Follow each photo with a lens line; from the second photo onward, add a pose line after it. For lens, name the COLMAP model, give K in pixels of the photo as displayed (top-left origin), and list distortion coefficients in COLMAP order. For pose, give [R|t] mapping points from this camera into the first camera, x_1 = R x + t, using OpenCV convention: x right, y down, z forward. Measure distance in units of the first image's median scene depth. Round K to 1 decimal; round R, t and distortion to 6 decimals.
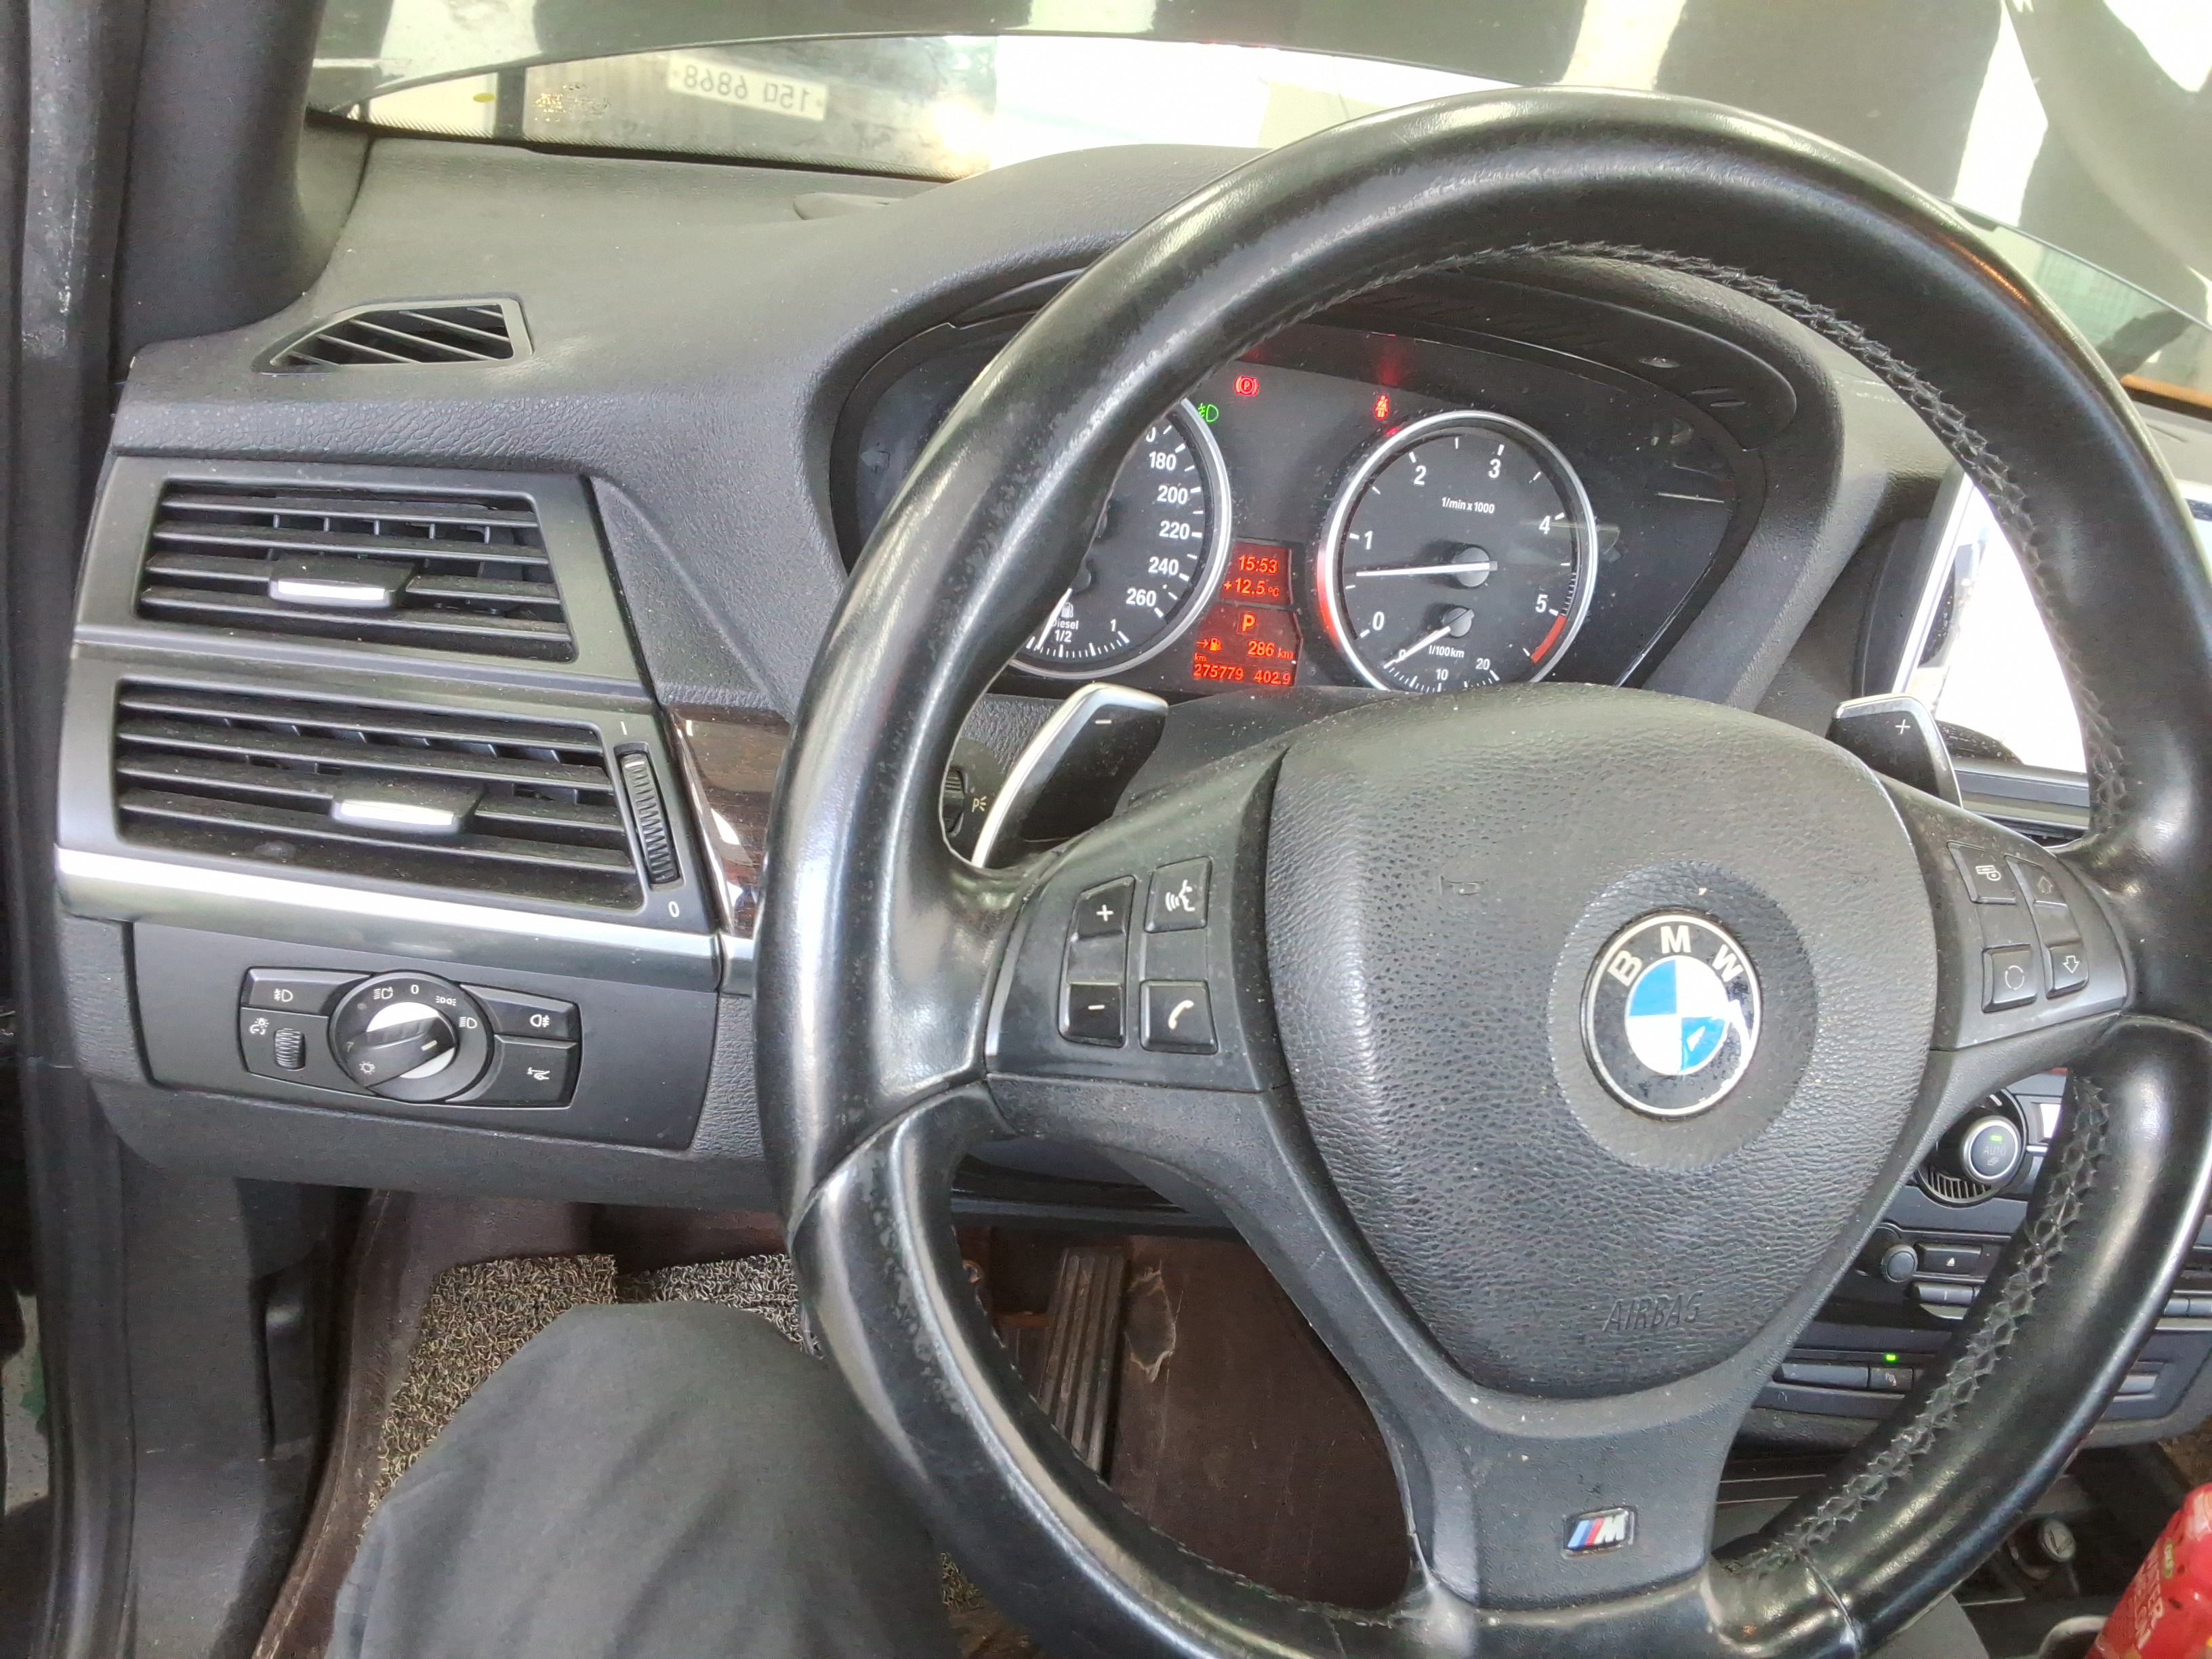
lens RADIAL K [[1774.0, 0, 1108.6], [0, 1774.0, 824.5], [0, 0, 1]] dist [0.062523, -0.047486]
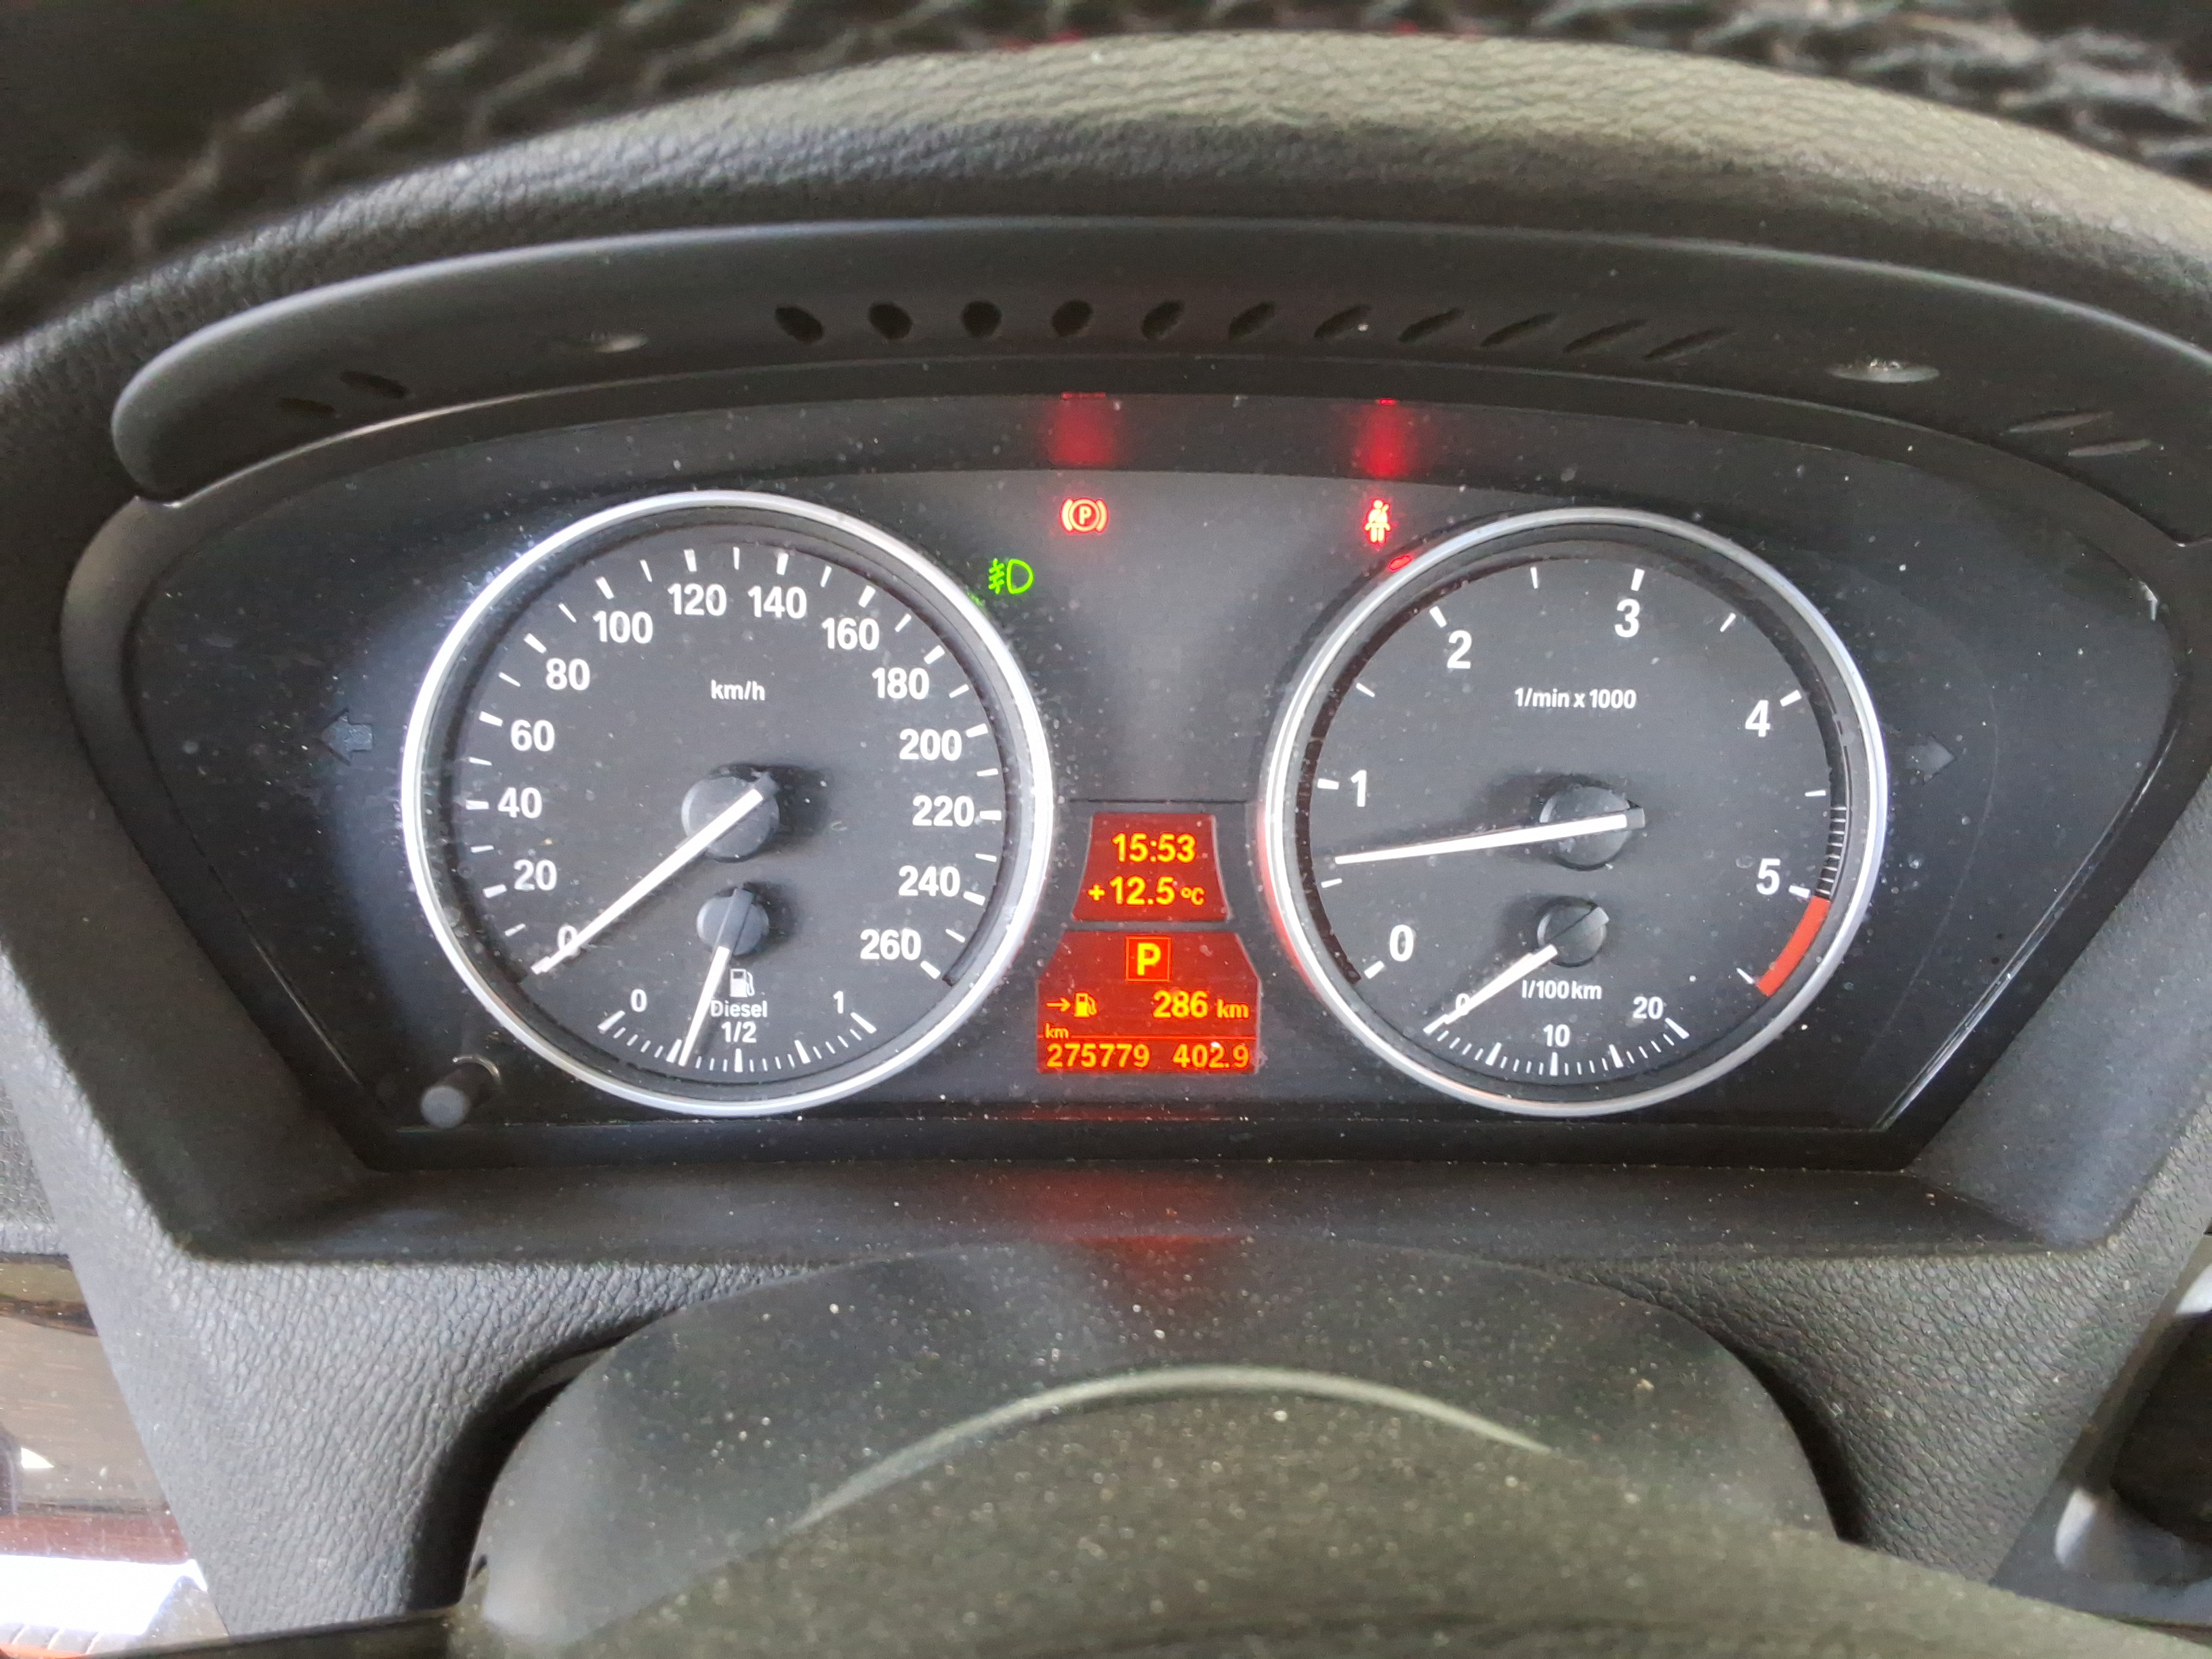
lens RADIAL K [[1774.0, 0, 1094.4], [0, 1774.0, 812.4], [0, 0, 1]] dist [0.062523, -0.047486]
pose [[0.958485, -0.065059, -0.277622, 0.211948], [0.051331, 0.997085, -0.056445, -0.128484], [0.280485, 0.039851, 0.959031, 0.499956]]
